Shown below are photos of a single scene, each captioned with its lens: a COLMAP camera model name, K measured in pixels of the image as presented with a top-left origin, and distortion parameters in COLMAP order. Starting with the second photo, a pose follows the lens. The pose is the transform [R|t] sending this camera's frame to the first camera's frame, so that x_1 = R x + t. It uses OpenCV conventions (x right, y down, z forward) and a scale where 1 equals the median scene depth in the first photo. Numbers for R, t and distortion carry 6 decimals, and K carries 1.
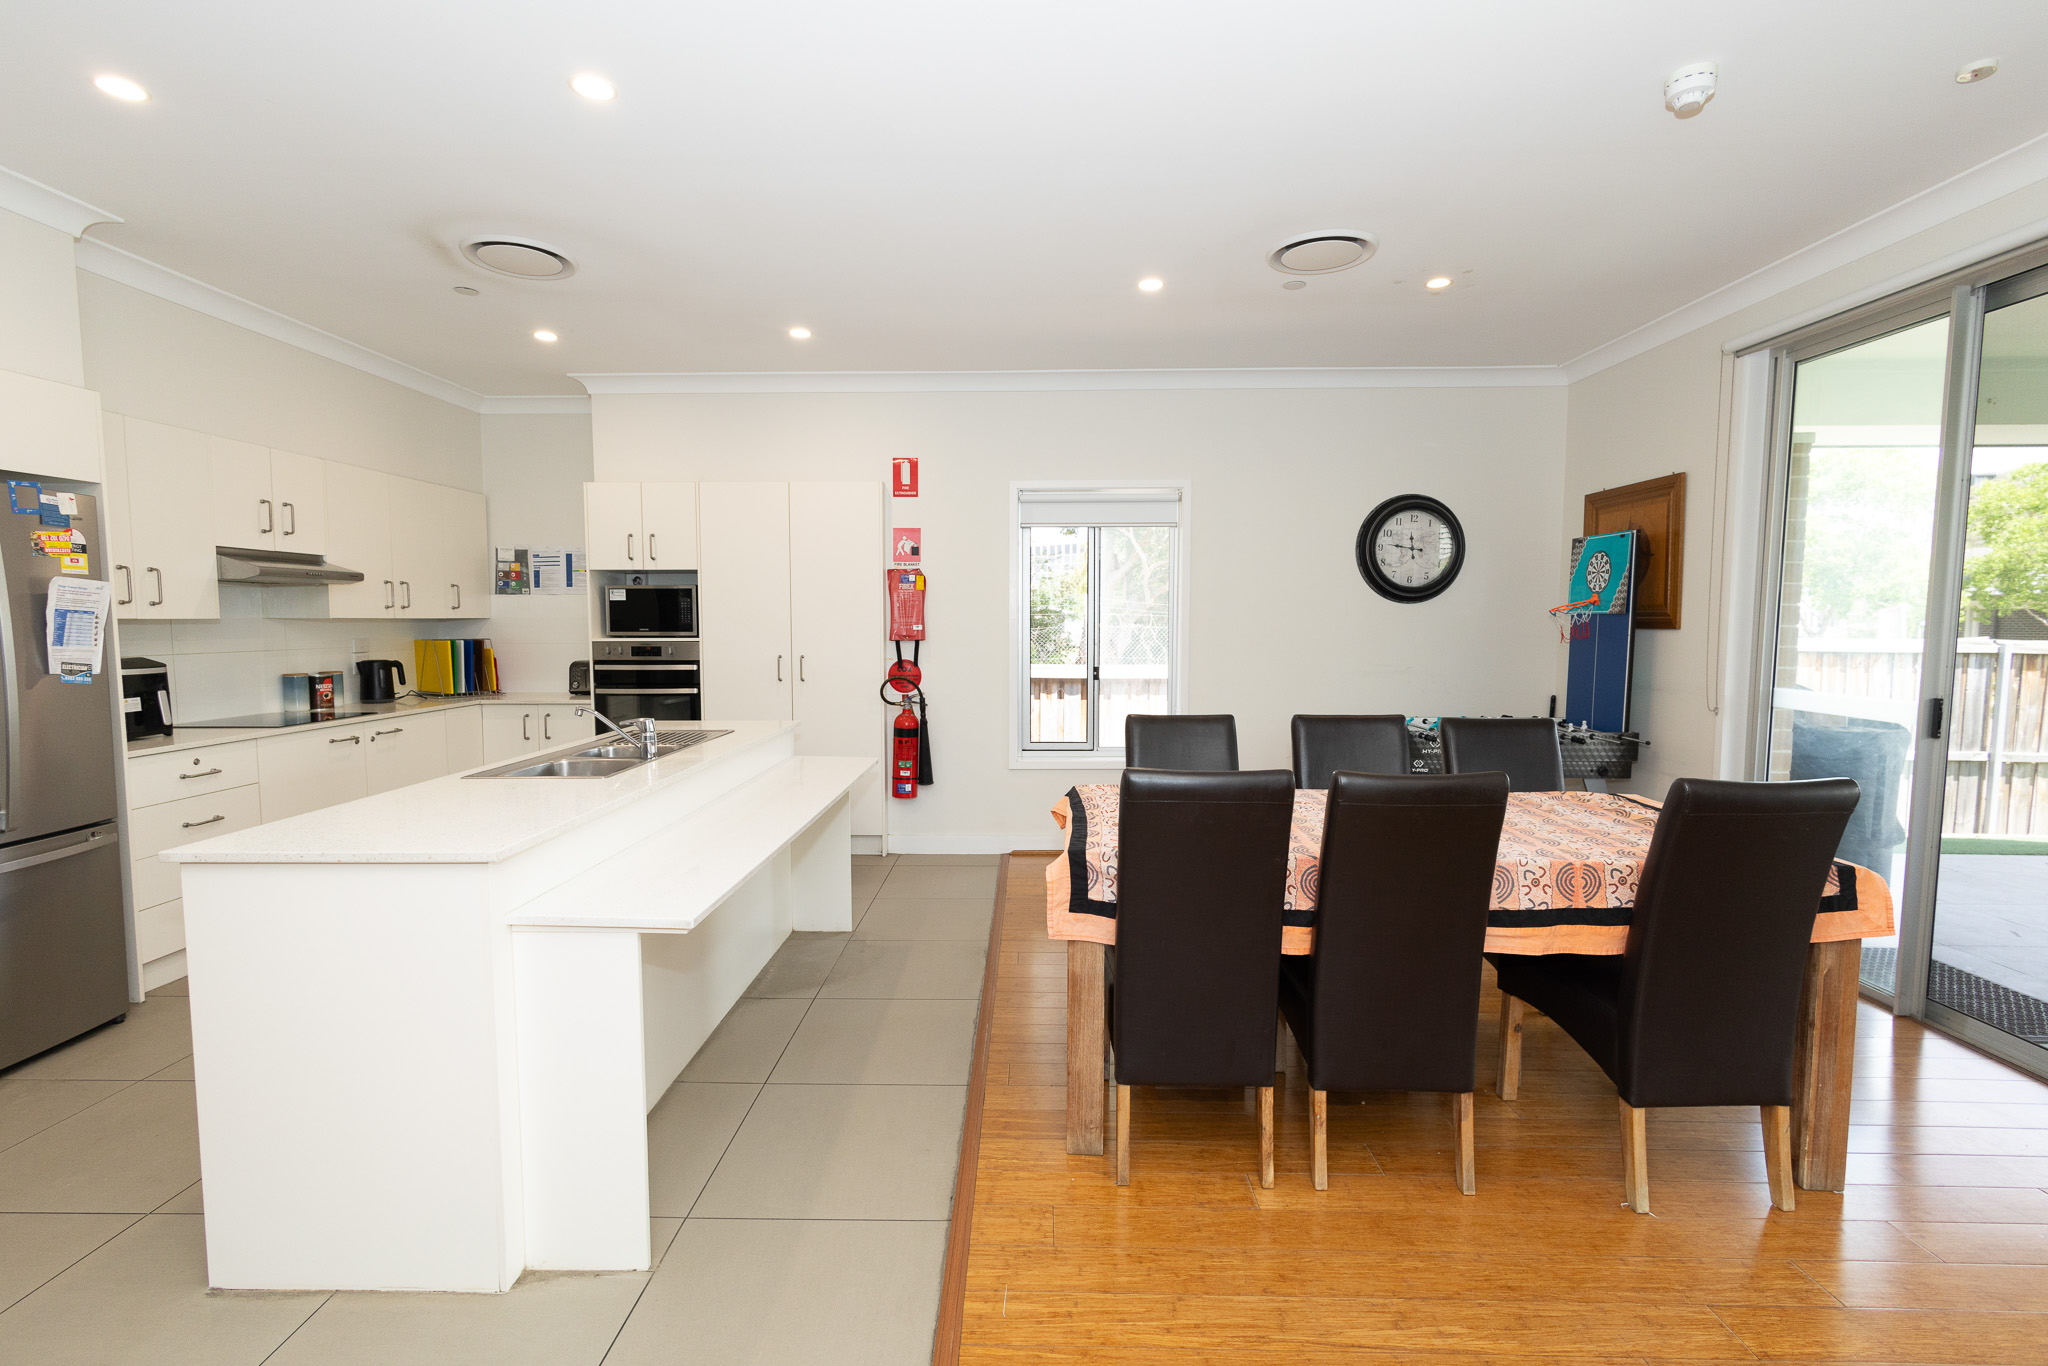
lens RADIAL K [[943.5, 0, 1024.0], [0, 943.5, 688.9], [0, 0, 1]] dist [-0.010533, 0.007436]
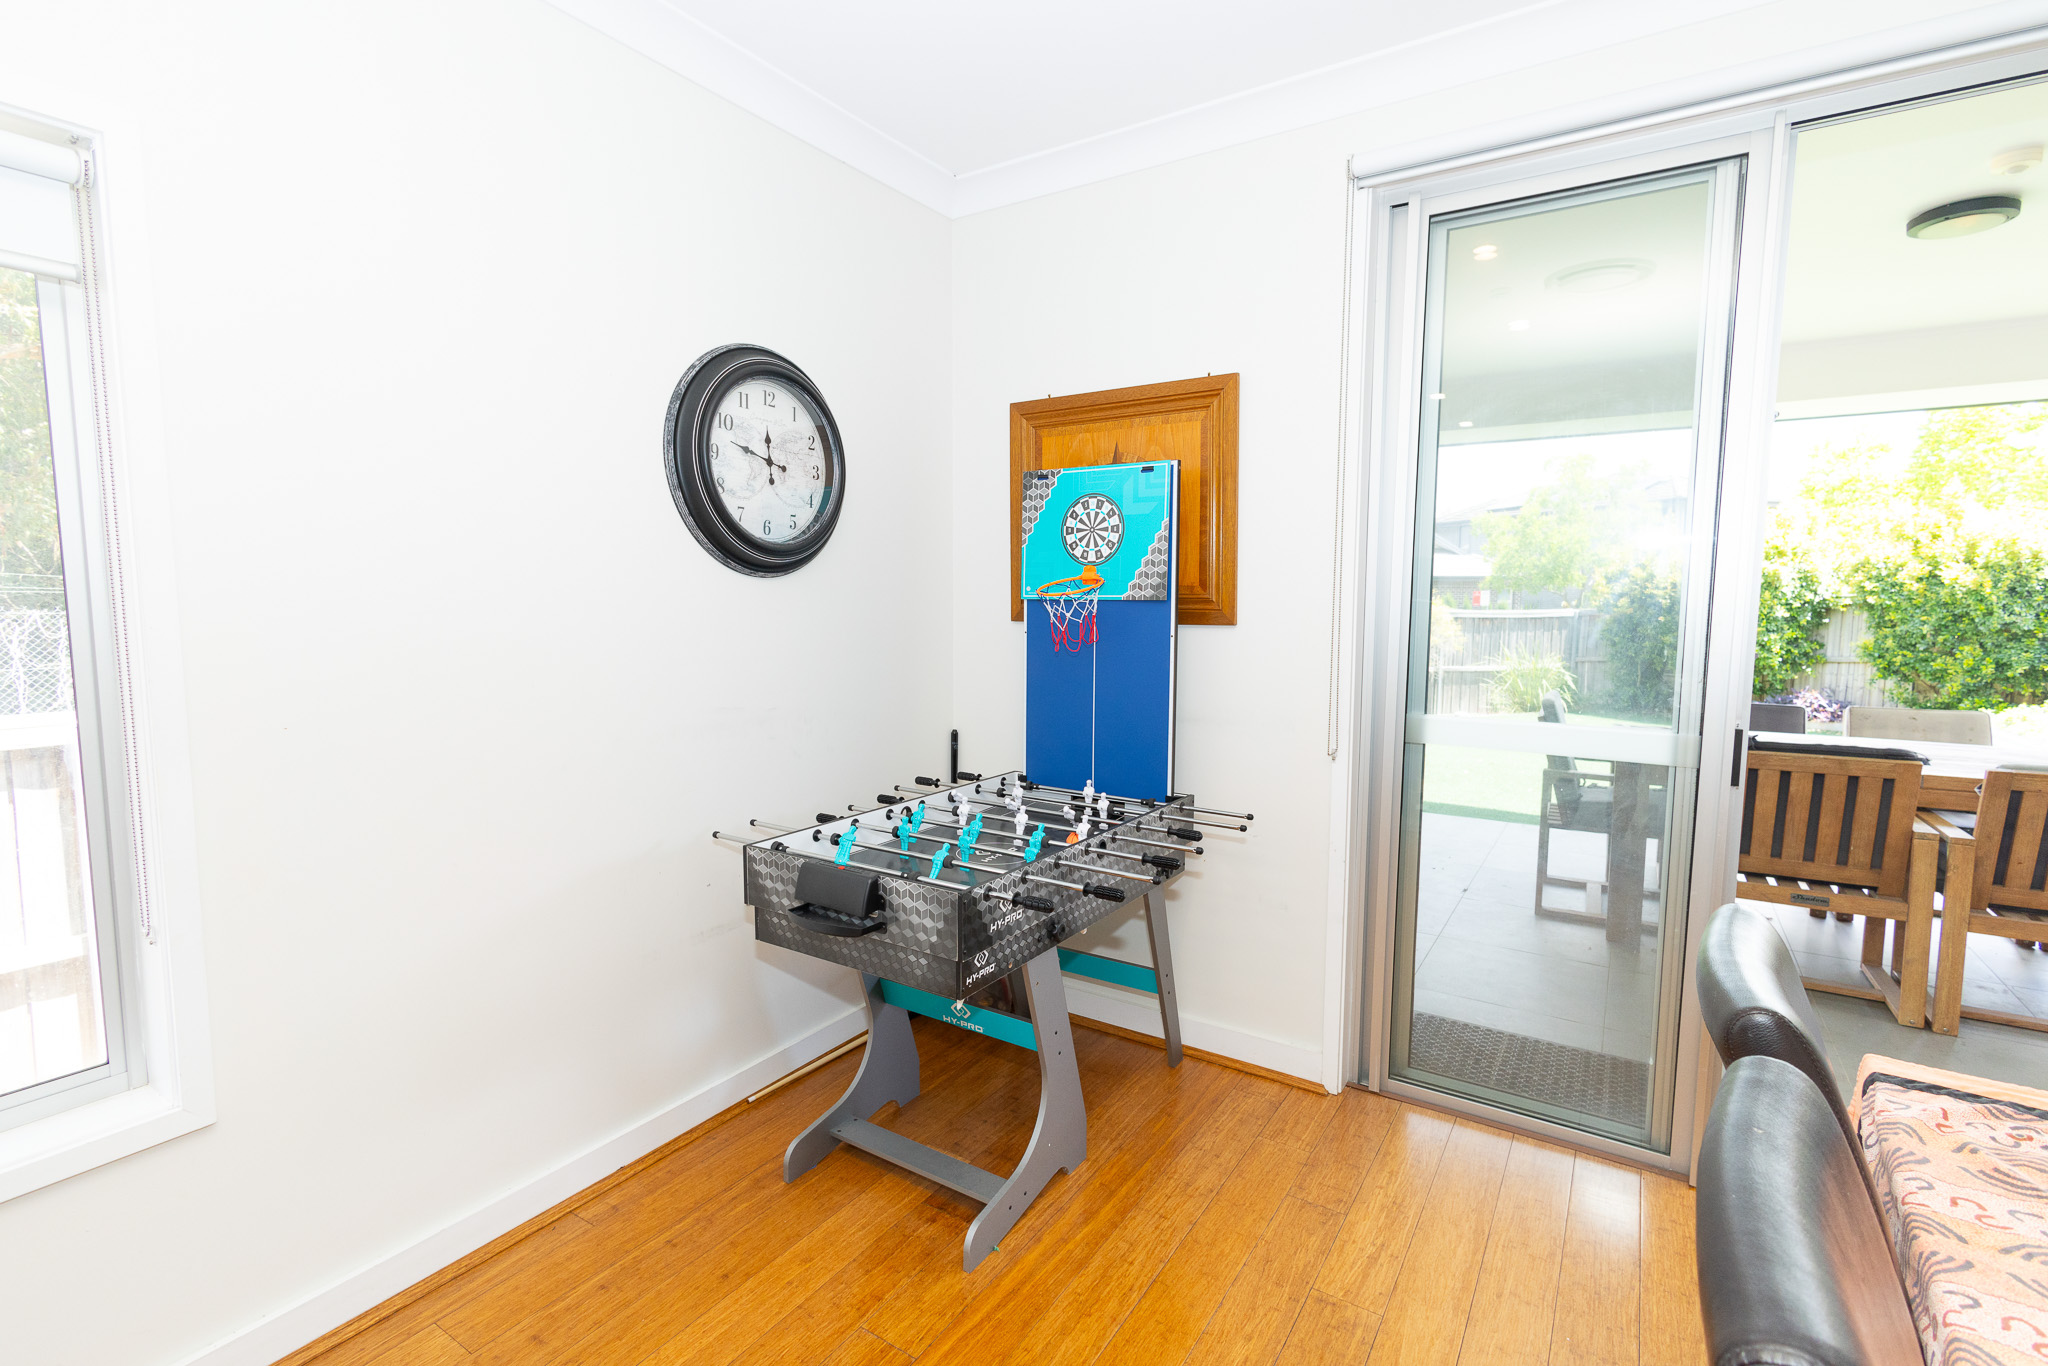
lens RADIAL K [[941.2, 0, 1028.8], [0, 941.2, 681.2], [0, 0, 1]] dist [-0.007295, 0.006632]
pose [[0.528856, -0.077661, 0.845151, 0.070612], [0.063059, 0.996648, 0.052122, -0.054542], [-0.846366, 0.025729, 0.531980, 0.630570]]
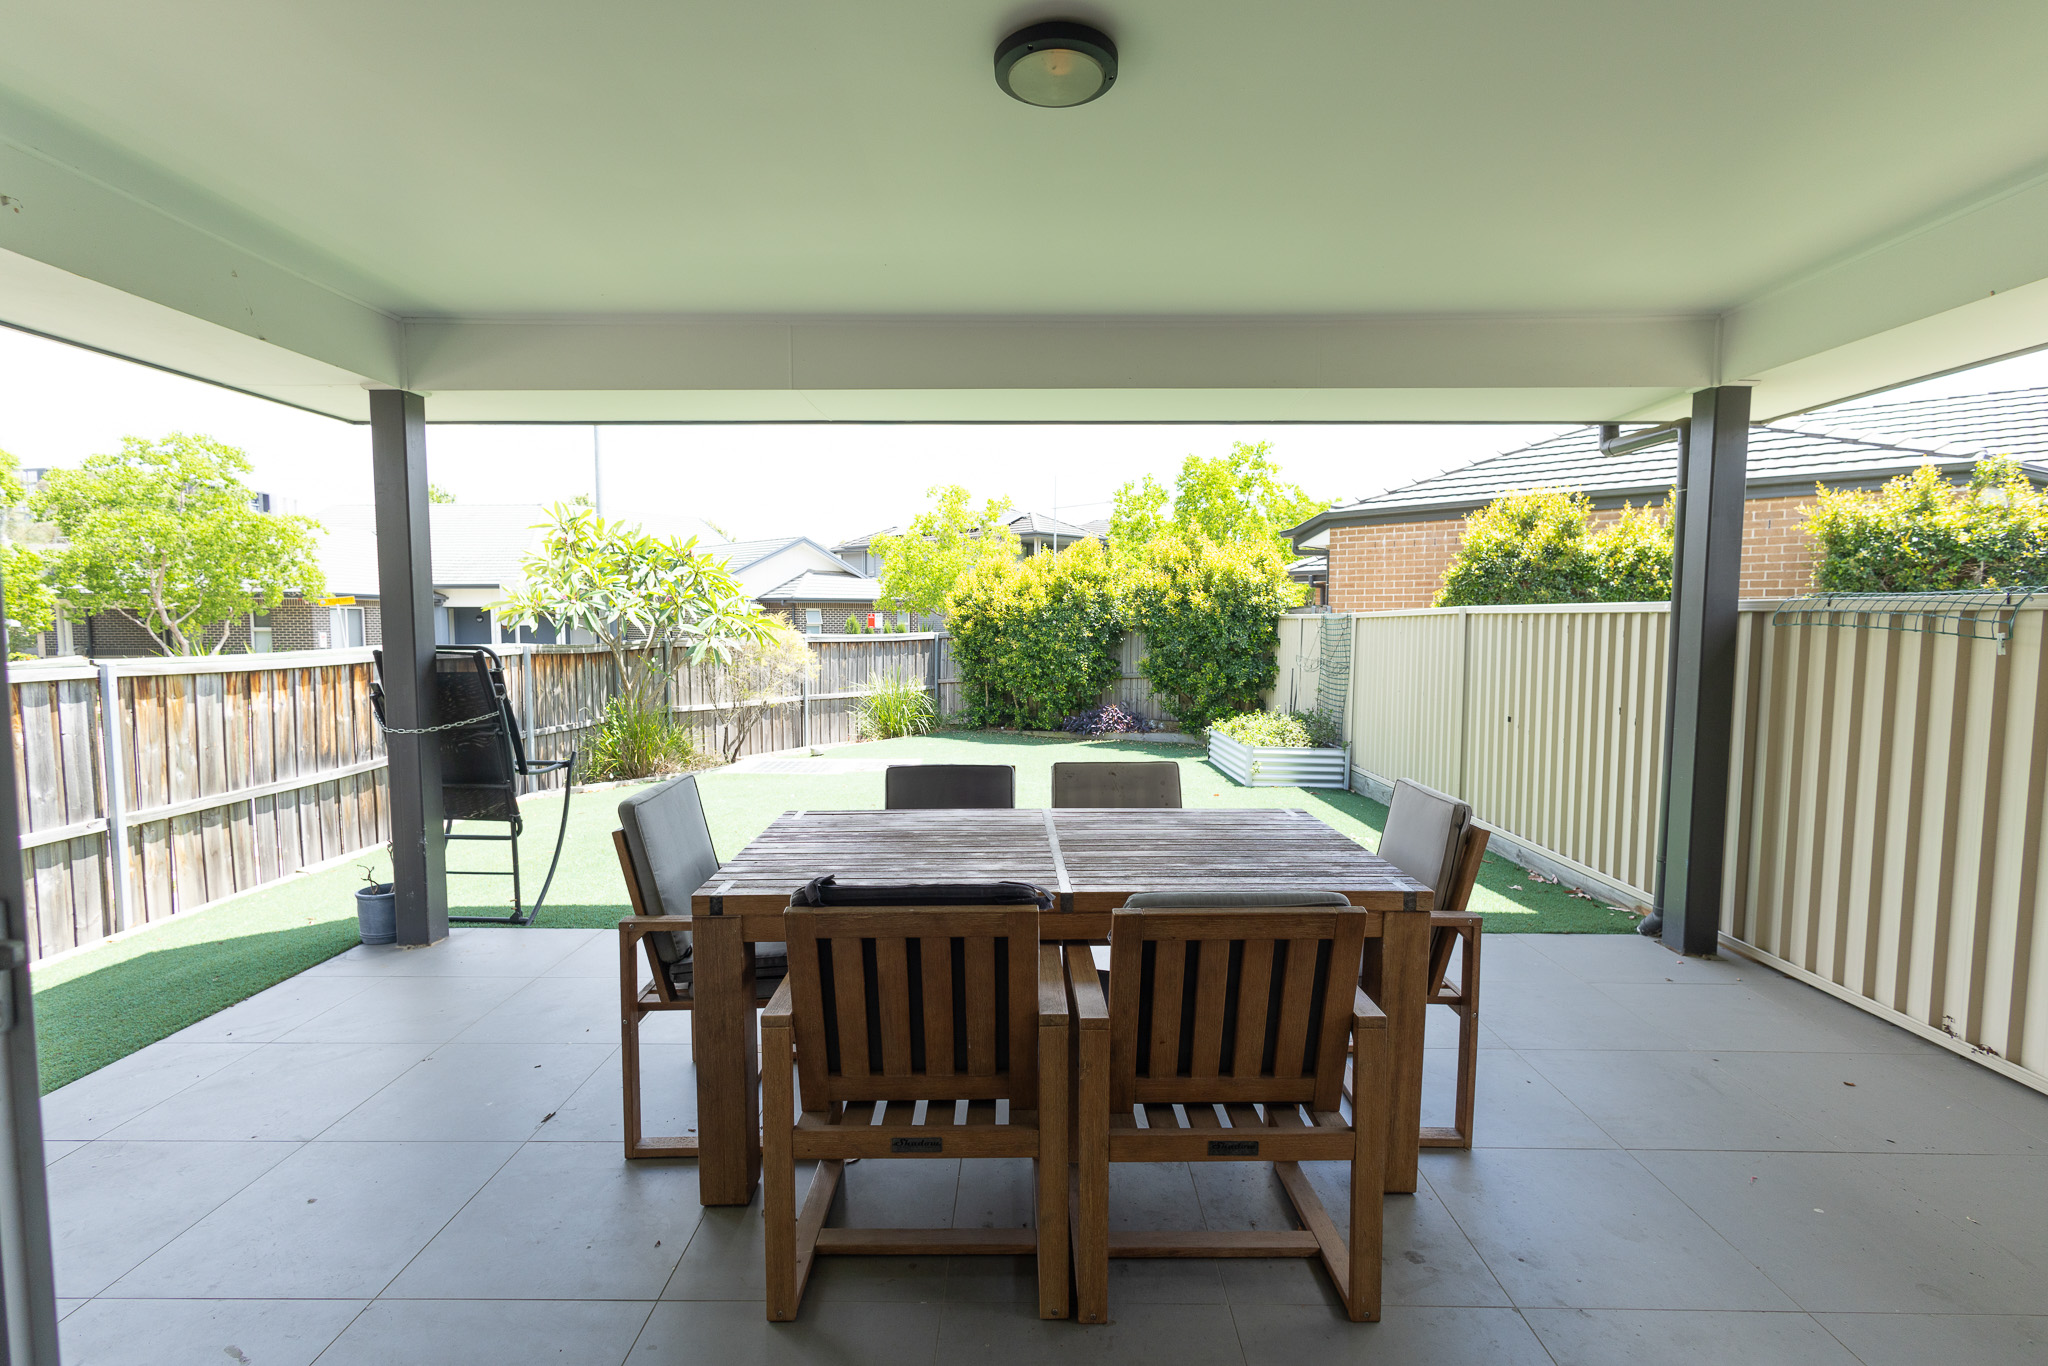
lens RADIAL K [[943.5, 0, 1024.0], [0, 943.5, 688.9], [0, 0, 1]] dist [-0.010533, 0.007436]
pose [[-0.010138, -0.077340, 0.996953, 0.495305], [0.075377, 0.994109, 0.077886, -0.050002], [-0.997104, 0.075937, -0.004248, 0.476003]]
